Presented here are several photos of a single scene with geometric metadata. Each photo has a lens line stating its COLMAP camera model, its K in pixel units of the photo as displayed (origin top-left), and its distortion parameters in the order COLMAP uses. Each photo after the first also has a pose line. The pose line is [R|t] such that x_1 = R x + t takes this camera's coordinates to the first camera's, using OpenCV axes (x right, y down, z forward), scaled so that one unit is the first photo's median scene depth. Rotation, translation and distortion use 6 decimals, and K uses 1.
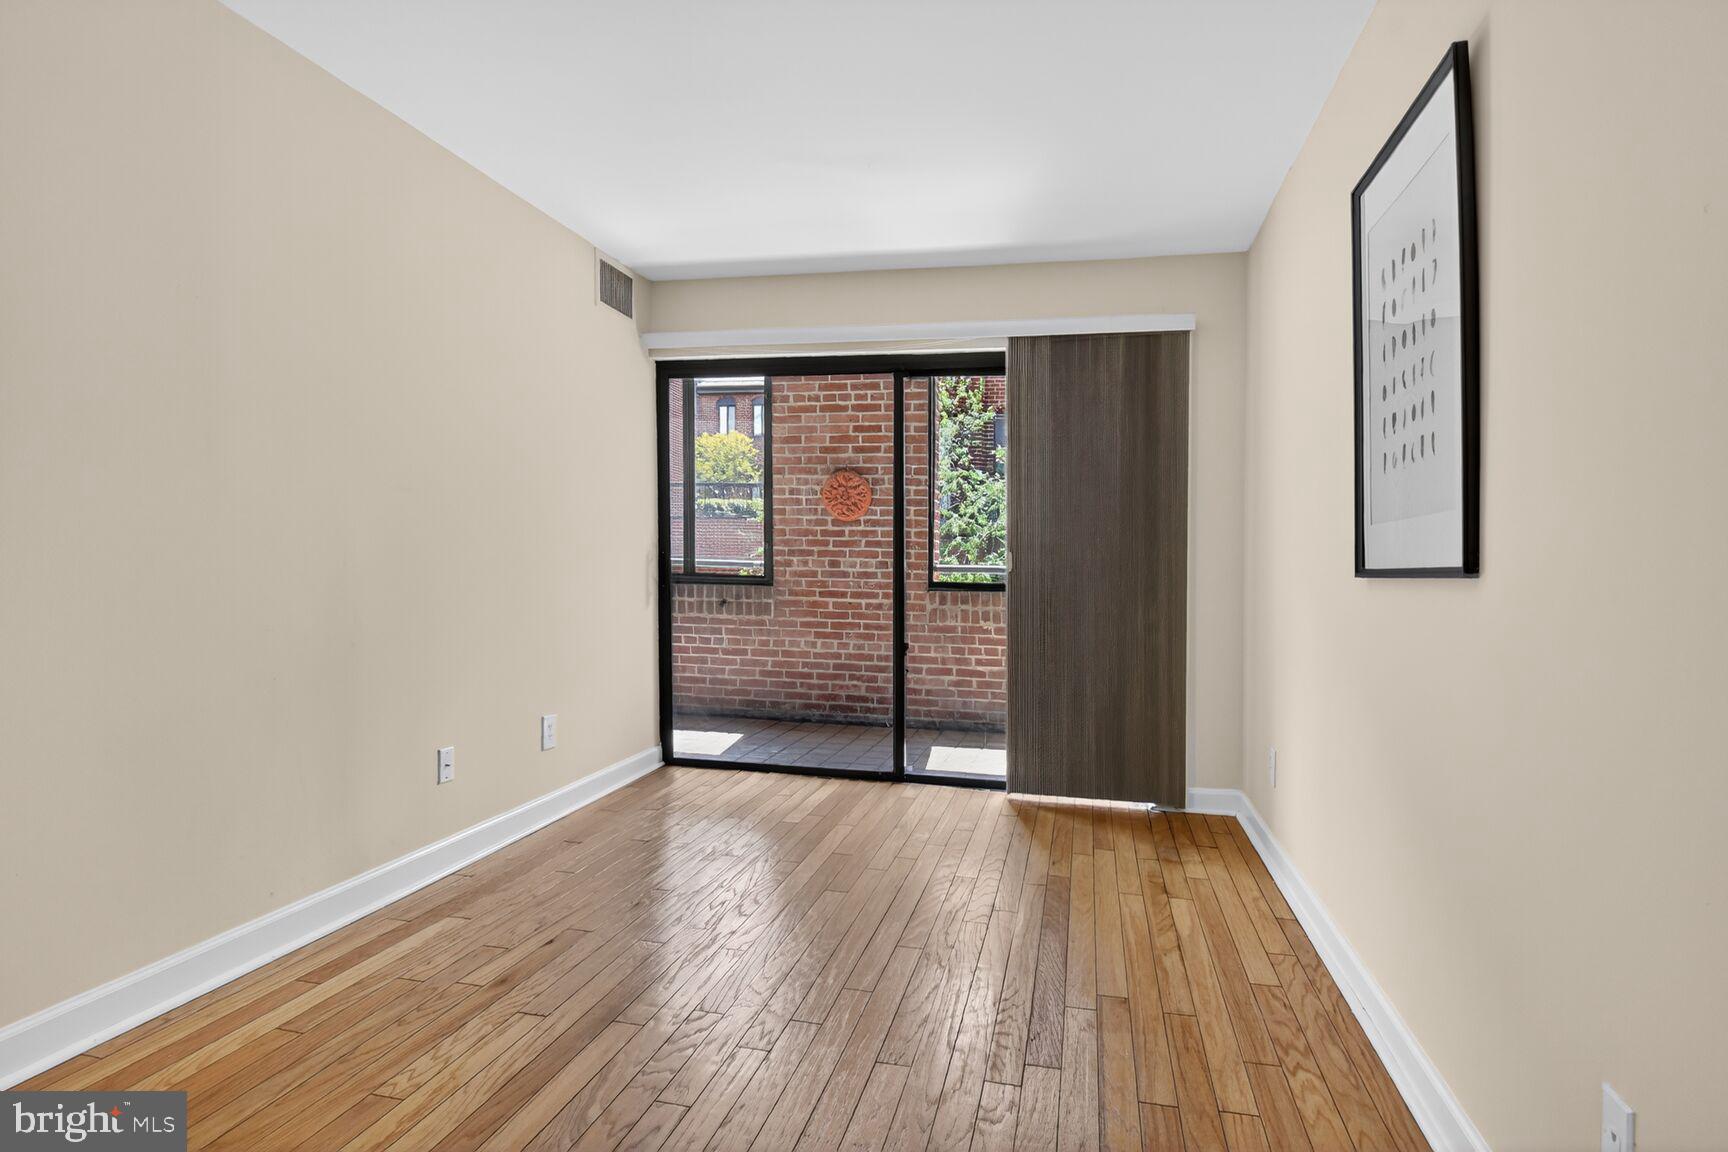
lens RADIAL K [[912.3, 0, 944.6], [0, 912.3, 570.8], [0, 0, 1]] dist [0.001640, -0.000078]
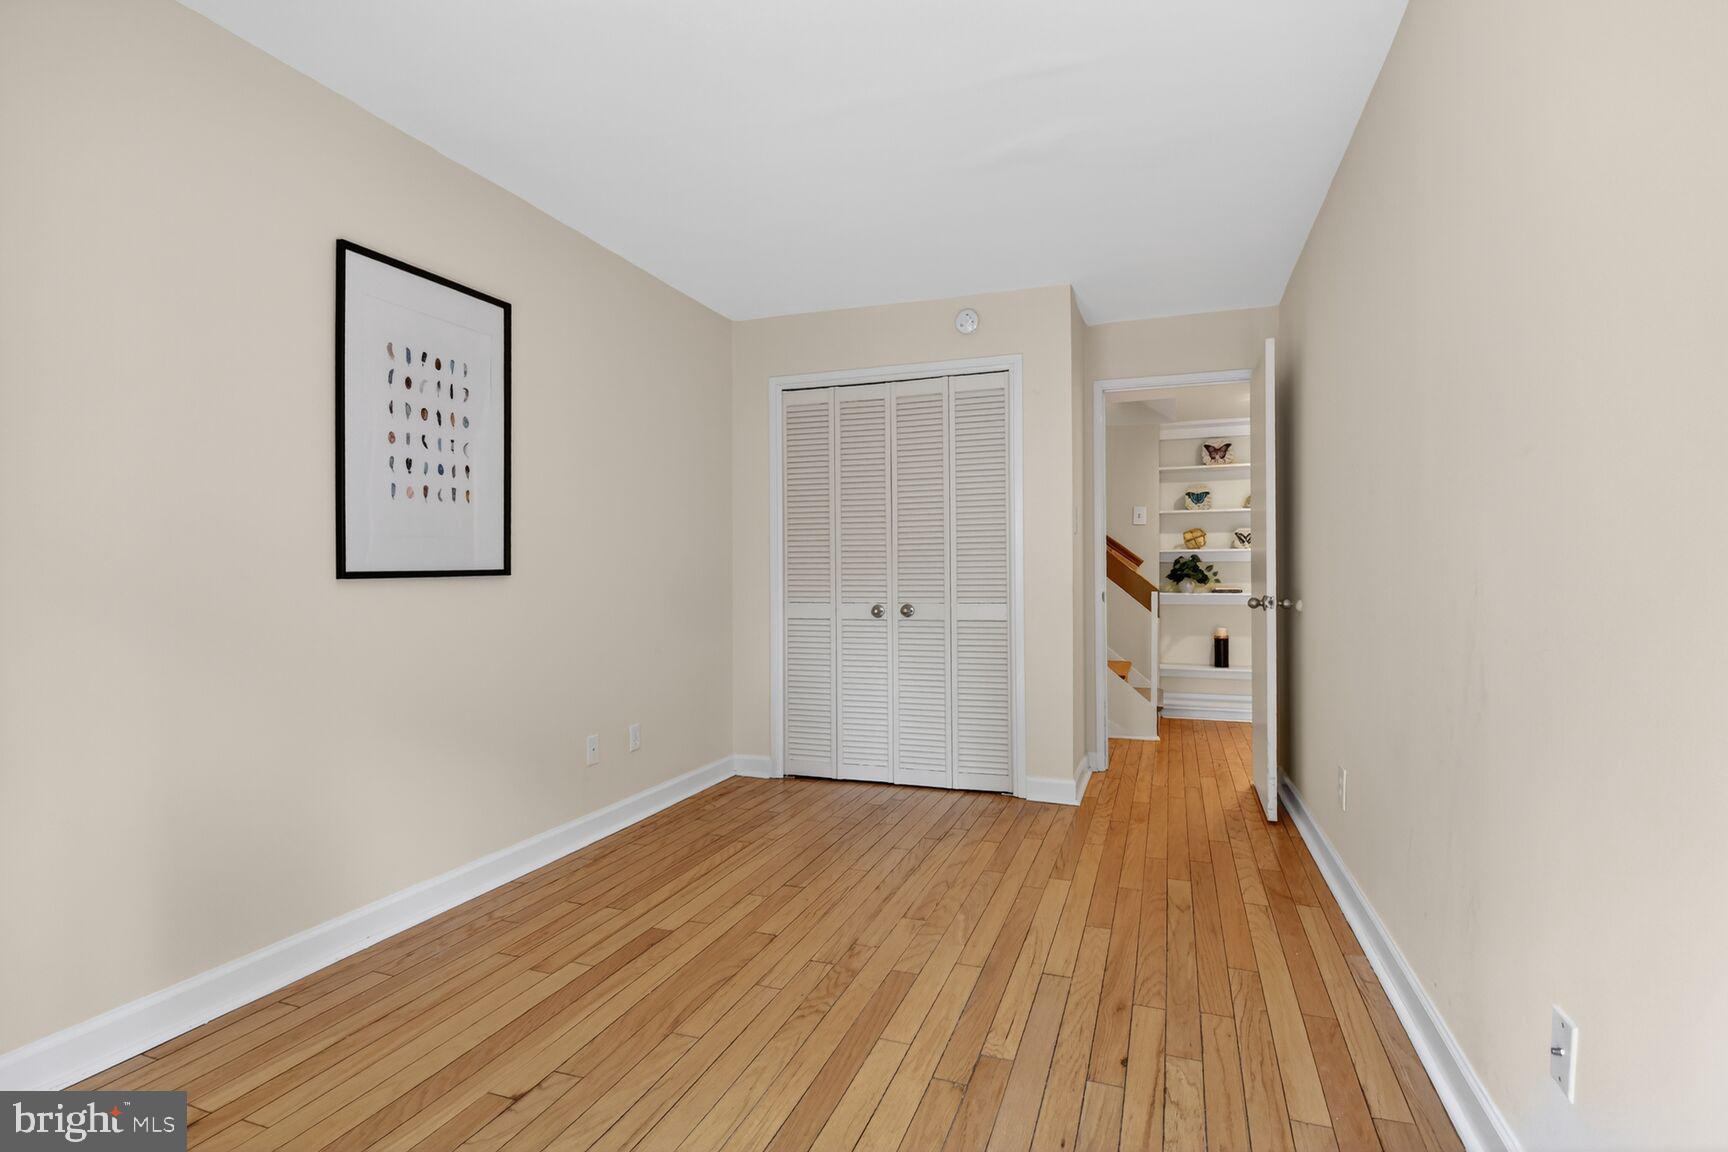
lens RADIAL K [[781.4, 0, 870.1], [0, 781.4, 588.9], [0, 0, 1]] dist [0.020203, -0.028071]
pose [[-0.983651, -0.020075, 0.178961, -0.361477], [-0.014531, 0.999375, 0.032237, -0.021875], [-0.179497, 0.029109, -0.983328, 1.857476]]
